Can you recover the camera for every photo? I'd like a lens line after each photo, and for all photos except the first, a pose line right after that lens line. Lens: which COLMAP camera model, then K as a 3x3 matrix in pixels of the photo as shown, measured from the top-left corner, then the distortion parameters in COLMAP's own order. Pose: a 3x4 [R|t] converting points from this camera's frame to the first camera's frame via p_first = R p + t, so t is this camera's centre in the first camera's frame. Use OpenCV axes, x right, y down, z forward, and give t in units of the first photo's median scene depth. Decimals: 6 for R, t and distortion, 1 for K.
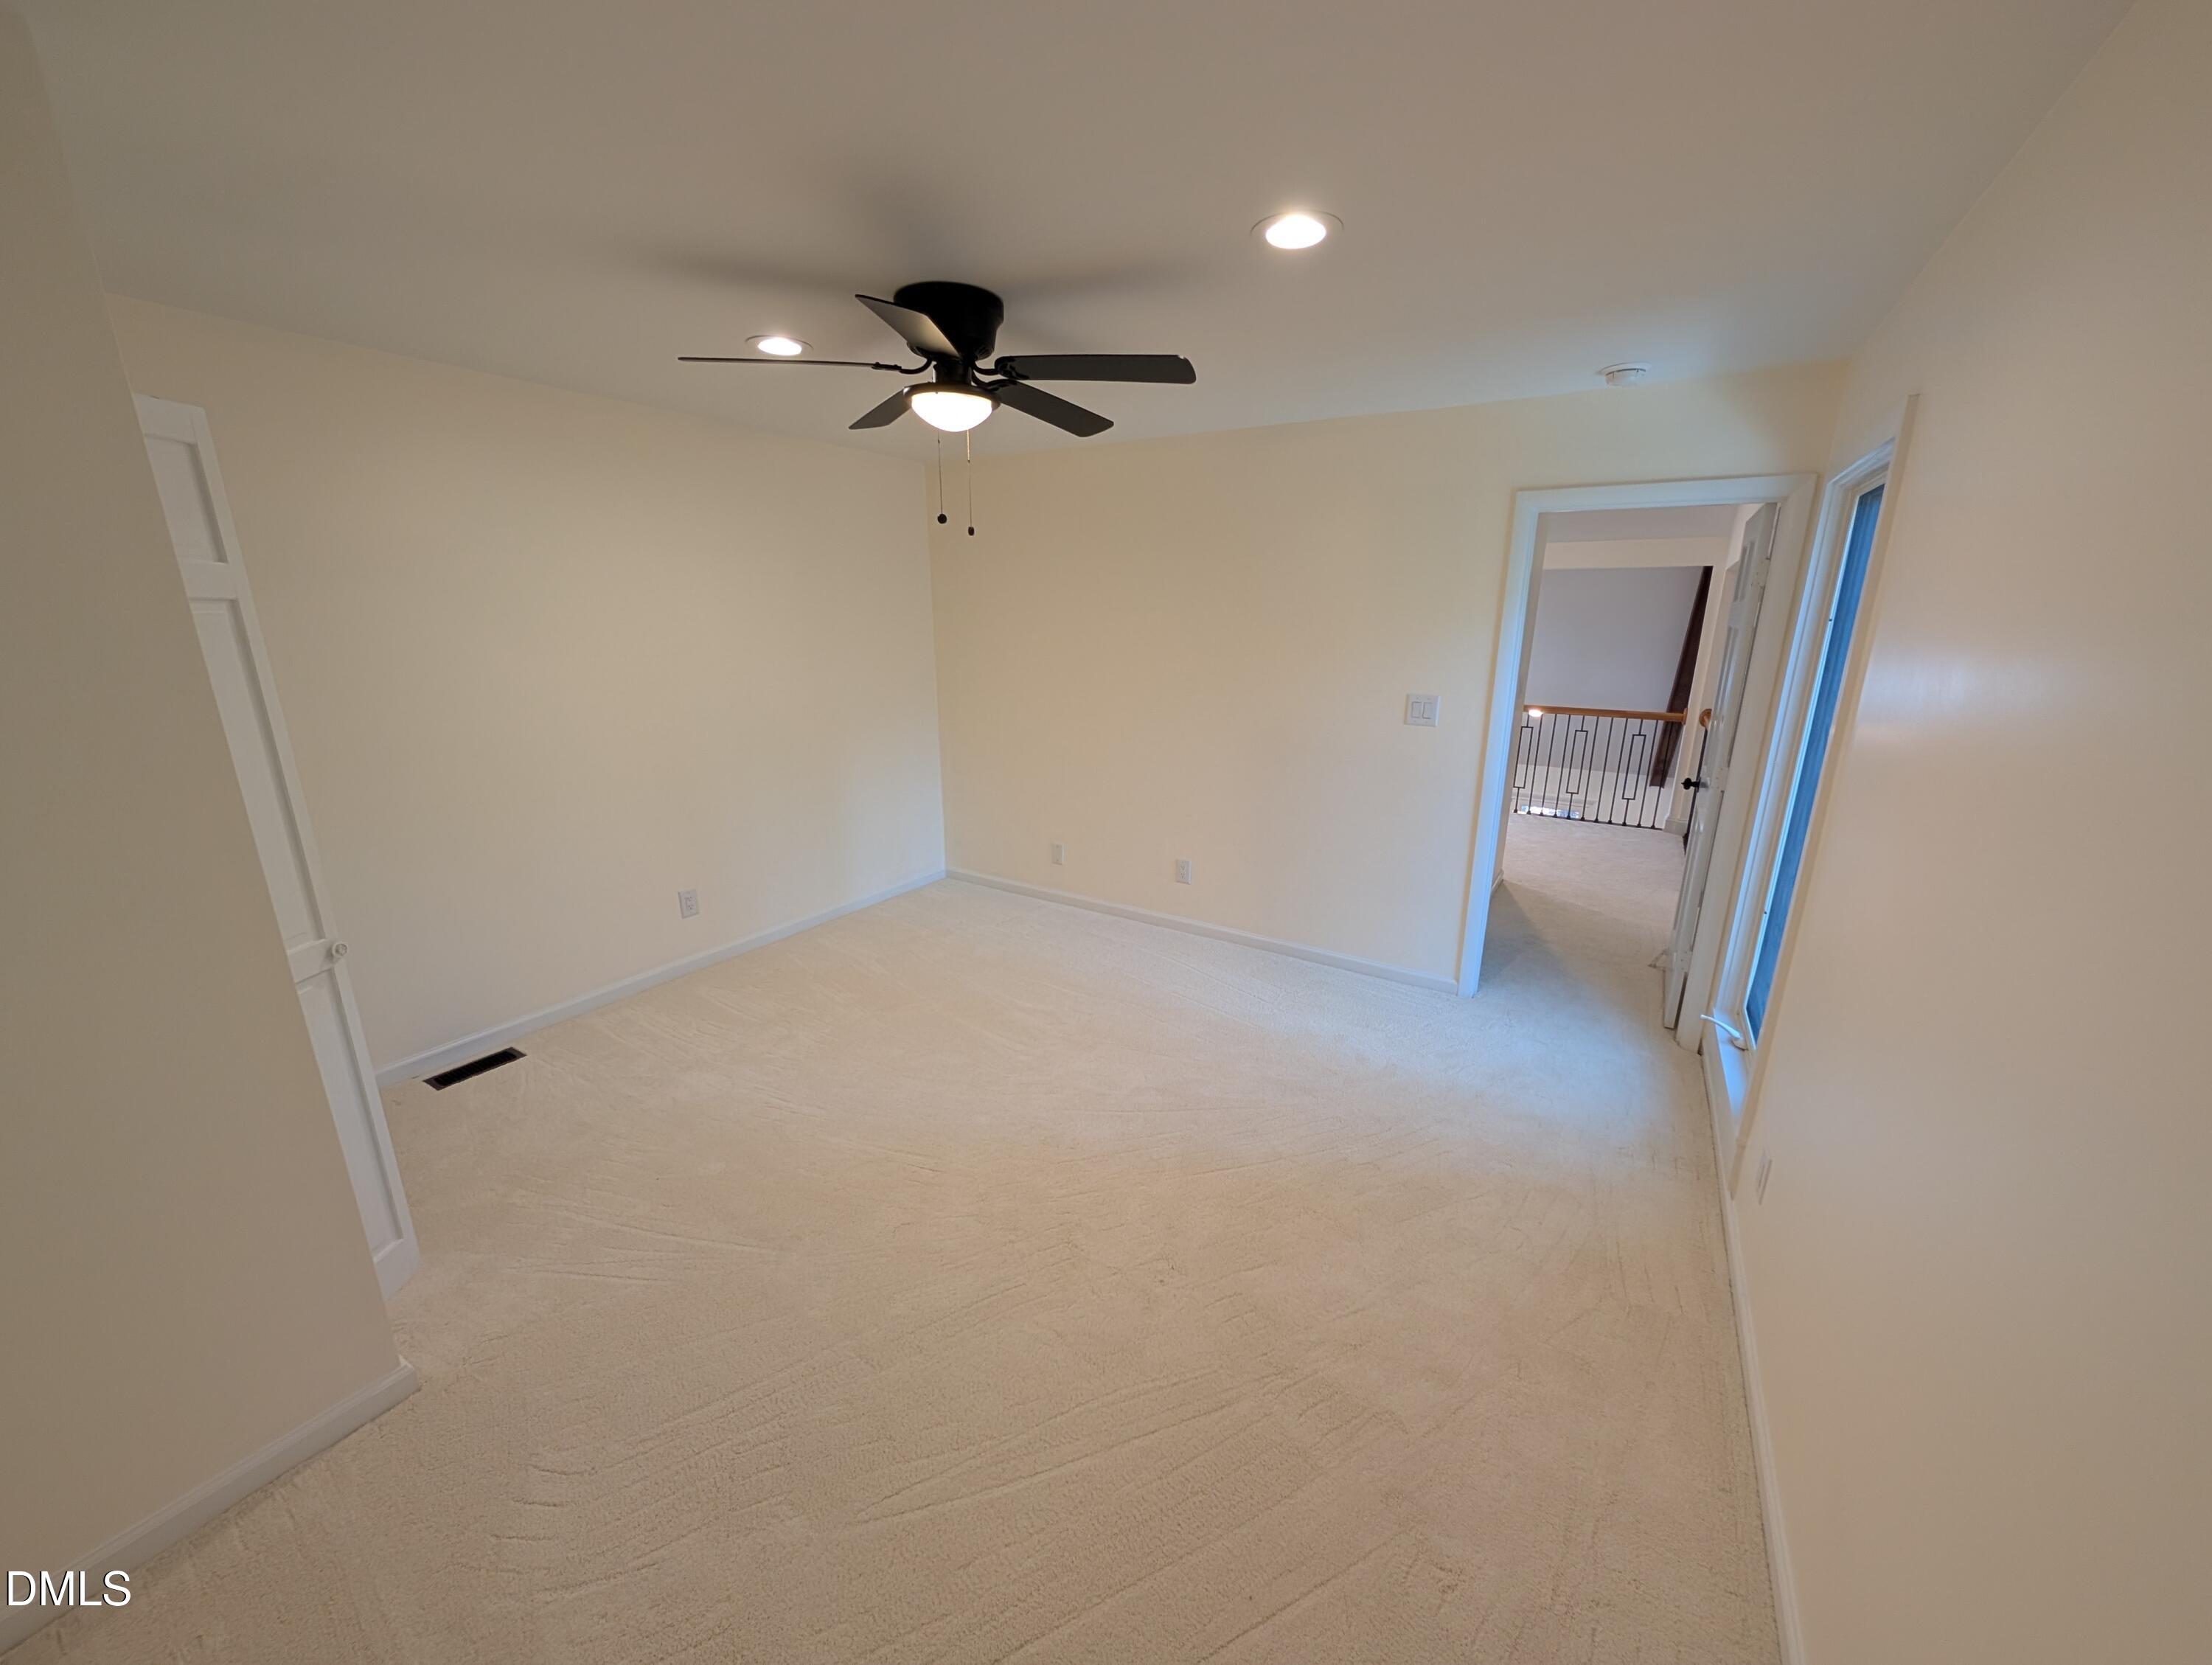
lens RADIAL K [[835.9, 0, 1111.5], [0, 835.9, 839.5], [0, 0, 1]] dist [-0.001748, 0.000071]
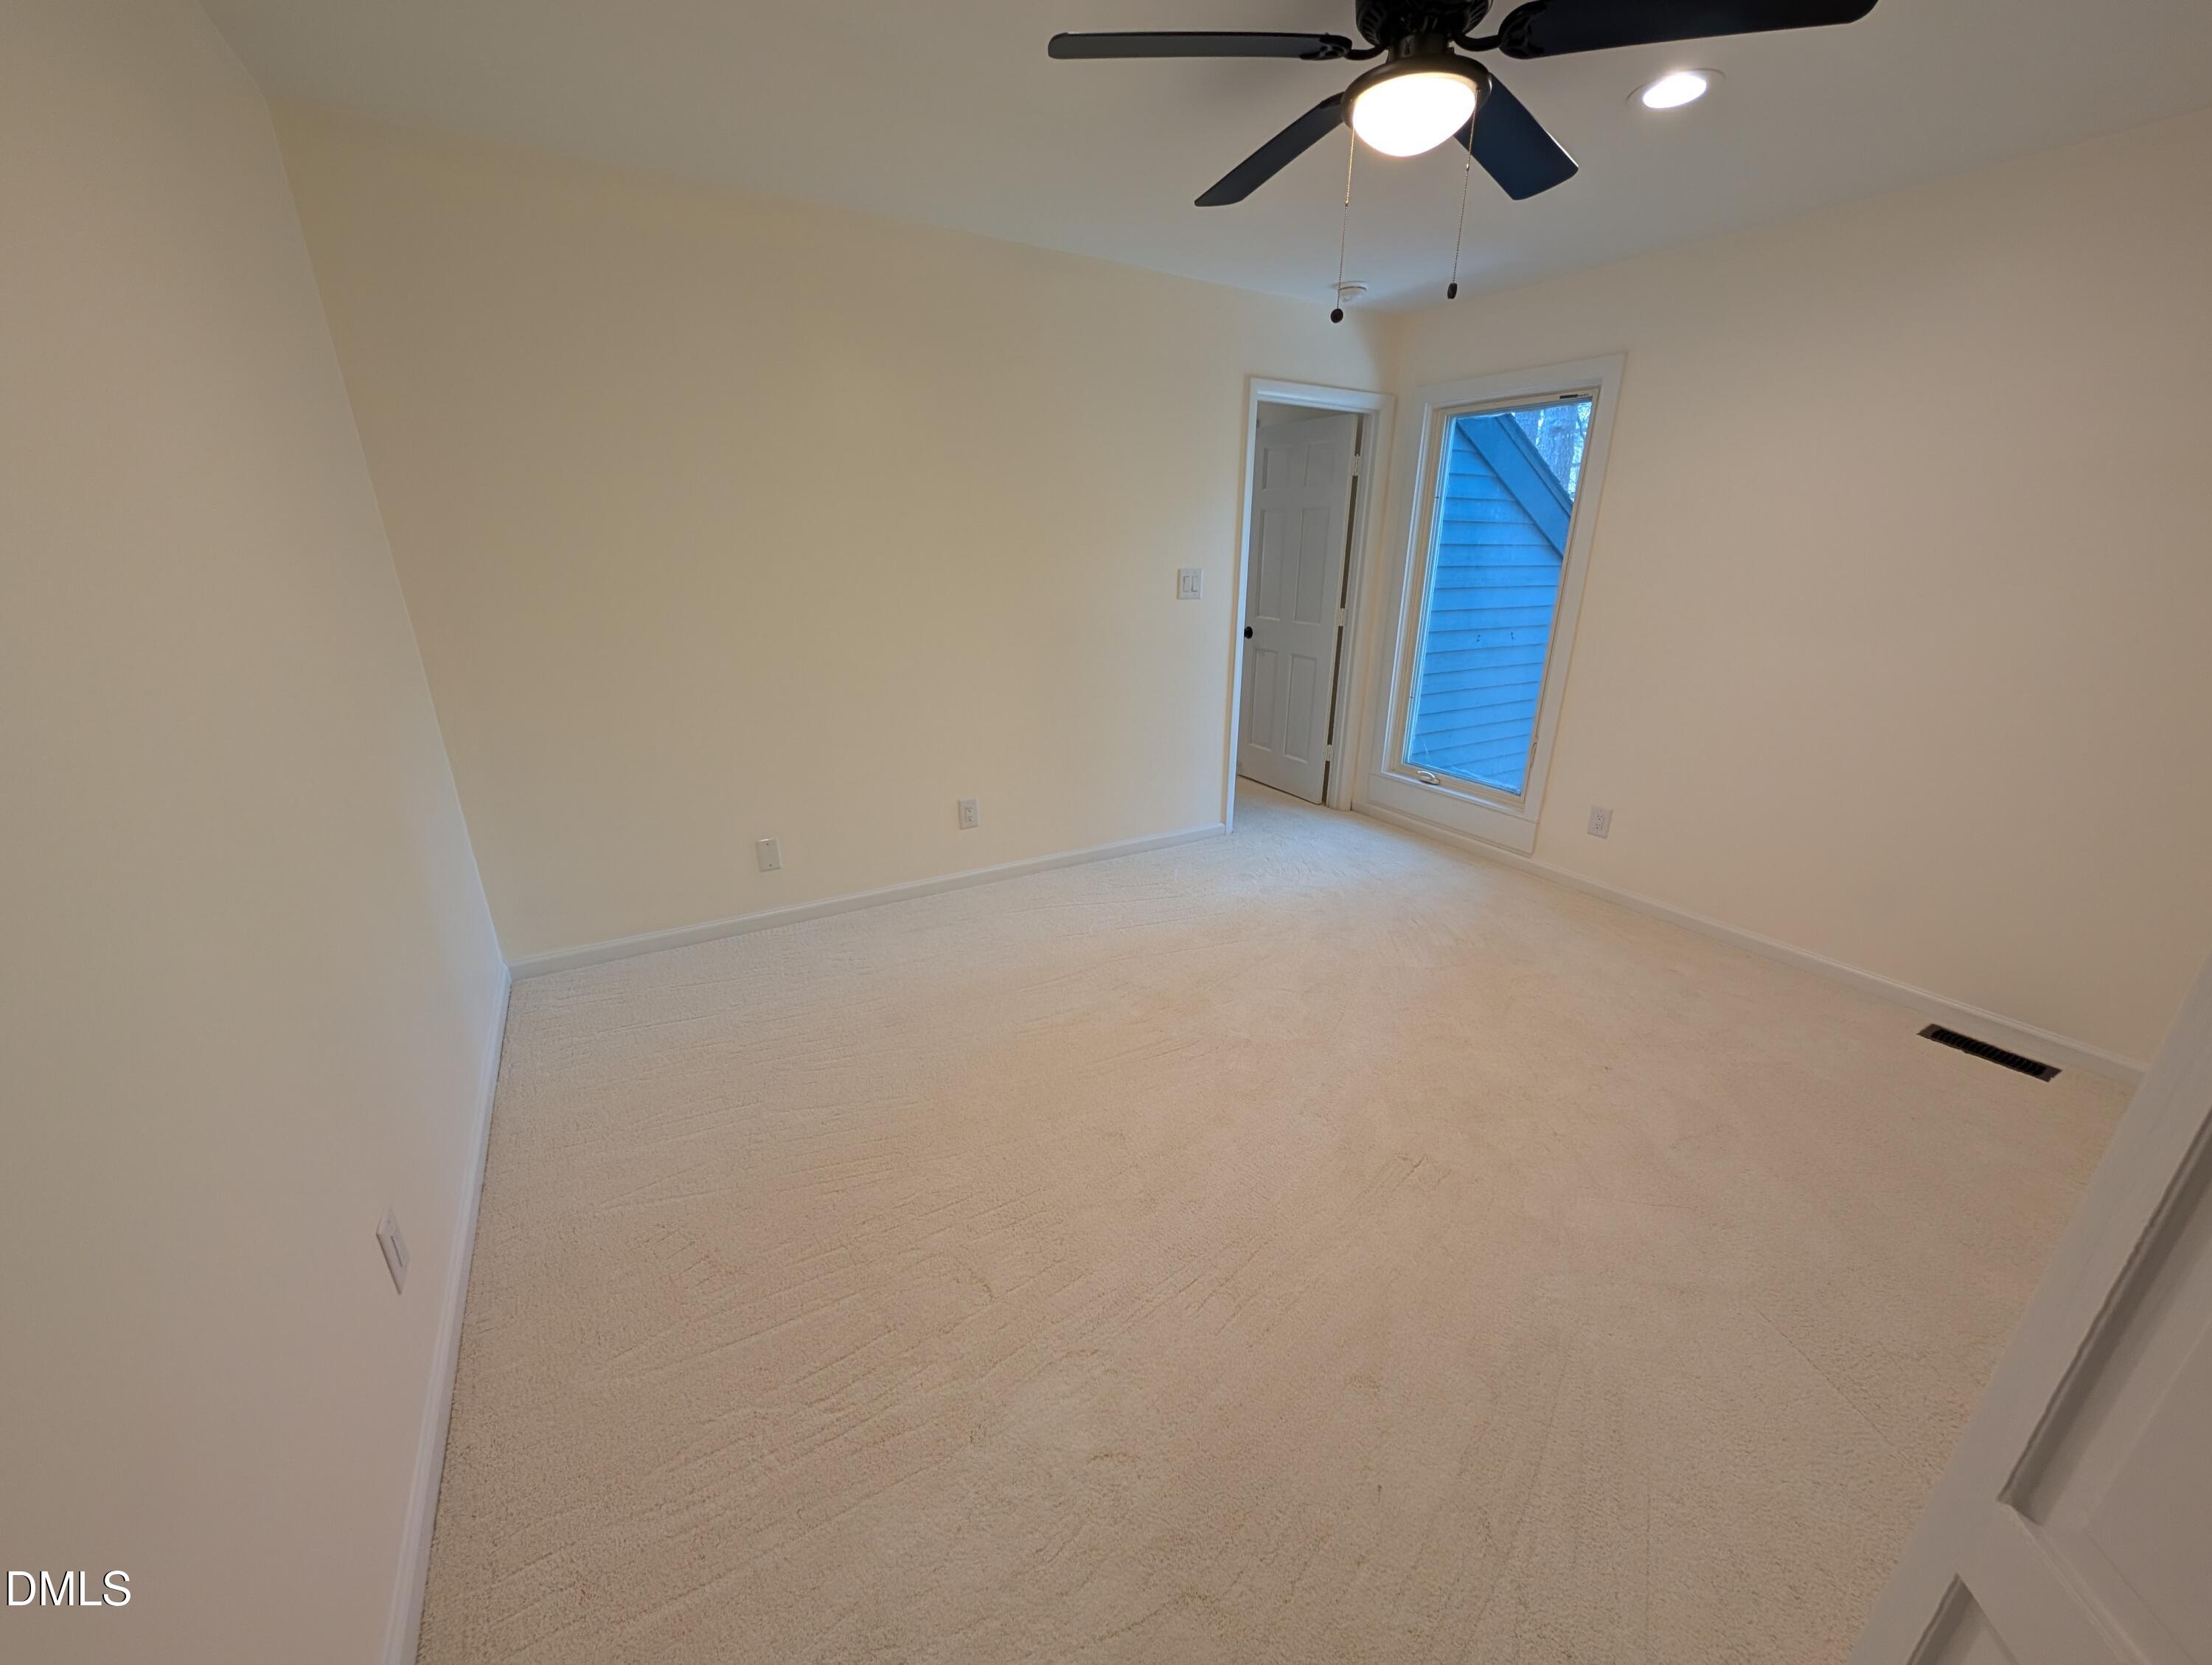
lens RADIAL K [[835.9, 0, 1107.8], [0, 835.9, 827.8], [0, 0, 1]] dist [-0.001748, 0.000071]
pose [[0.461680, -0.295351, 0.836433, -0.652279], [0.234868, 0.949989, 0.205810, -0.102724], [-0.855388, 0.101432, 0.507959, 0.577872]]
